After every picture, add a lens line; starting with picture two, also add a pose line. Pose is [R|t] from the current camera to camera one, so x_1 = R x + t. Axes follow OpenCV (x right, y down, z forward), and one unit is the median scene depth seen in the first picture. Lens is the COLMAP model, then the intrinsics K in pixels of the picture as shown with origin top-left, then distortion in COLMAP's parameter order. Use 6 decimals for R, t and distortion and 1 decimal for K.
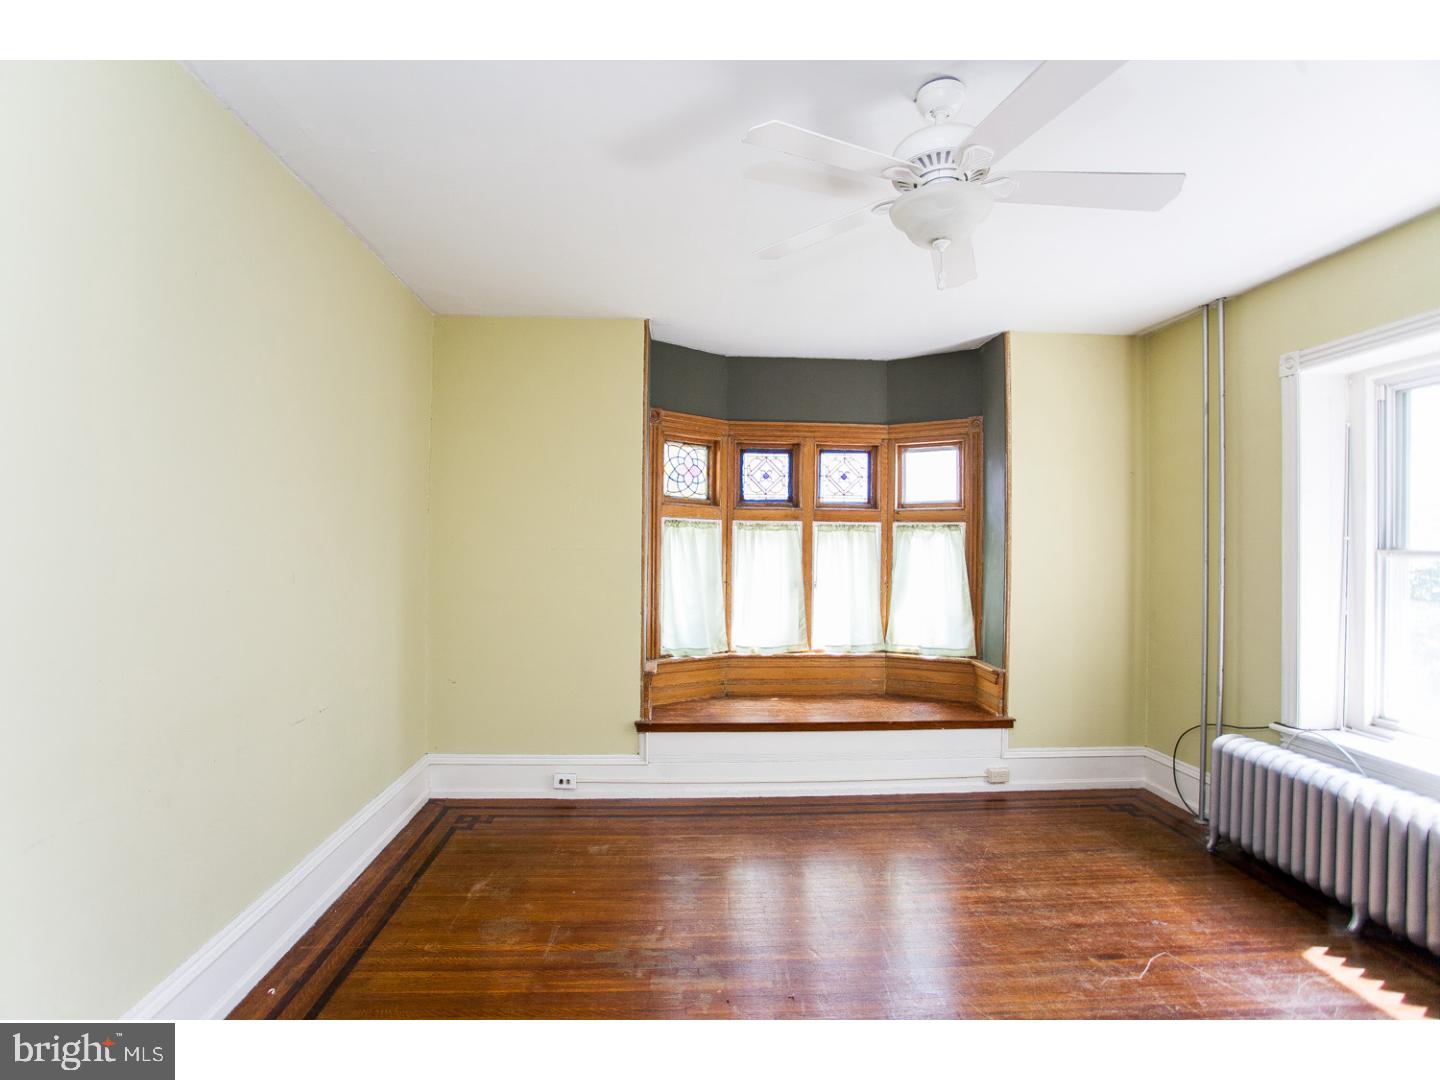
lens RADIAL K [[689.0, 0, 711.0], [0, 689.0, 548.0], [0, 0, 1]] dist [-0.059868, 0.020770]
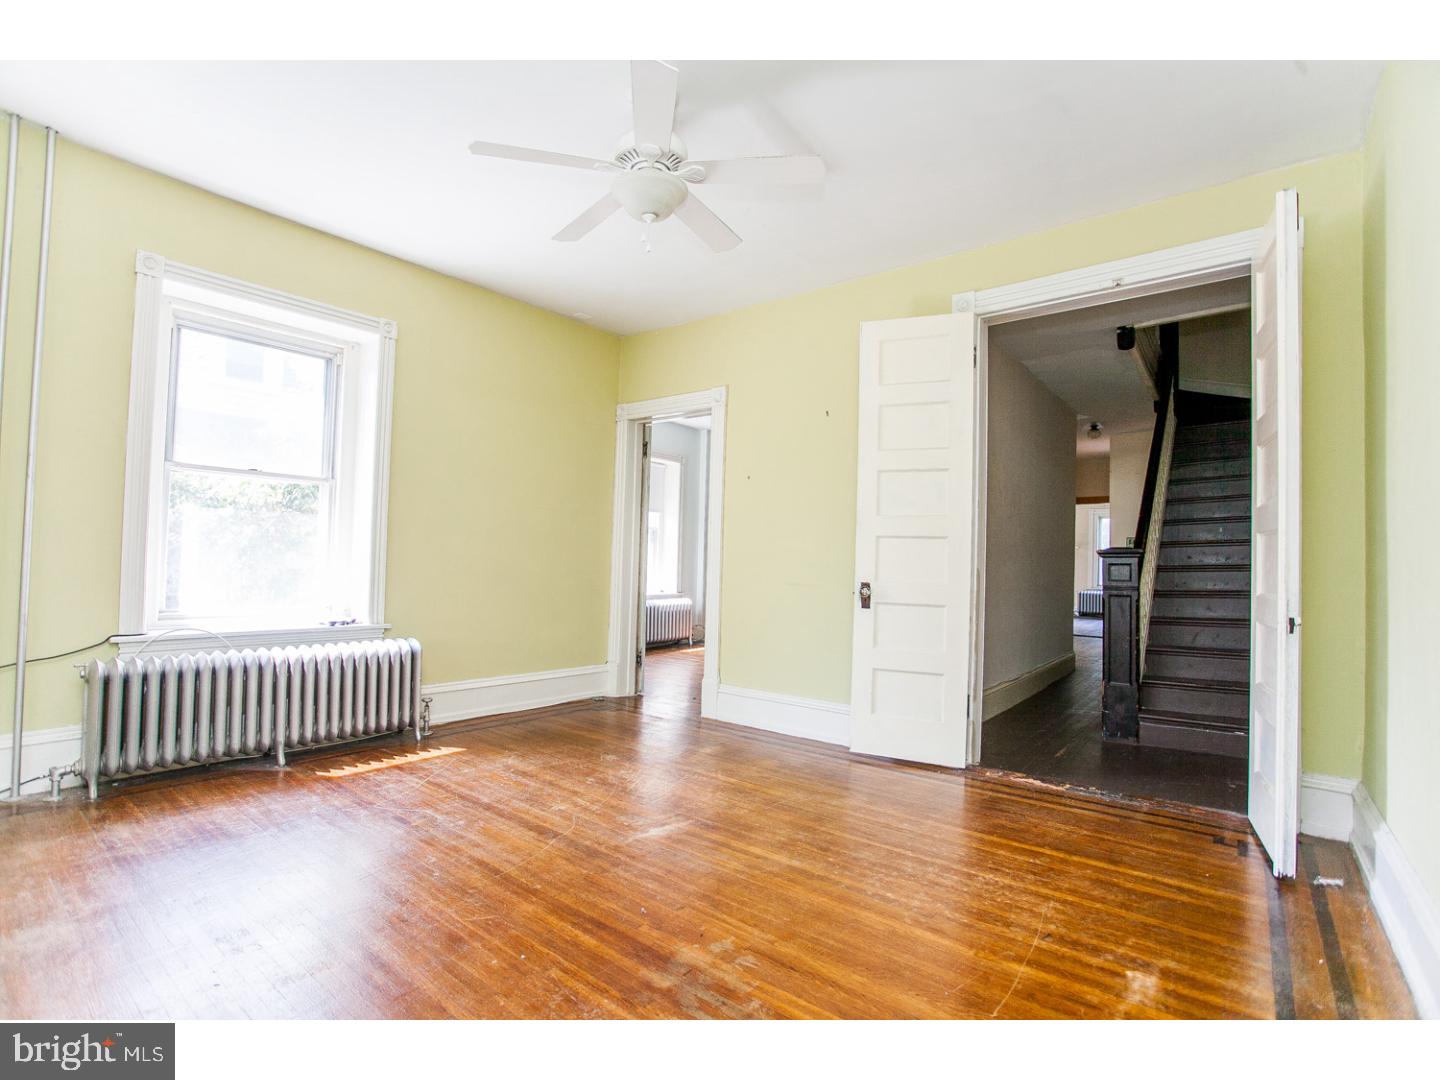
lens RADIAL K [[689.0, 0, 712.4], [0, 689.0, 539.1], [0, 0, 1]] dist [-0.059868, 0.020770]
pose [[-0.757209, -0.003080, 0.653166, -0.499233], [-0.029259, 0.999145, -0.029208, 0.170729], [-0.652517, -0.041227, -0.756652, 1.508202]]
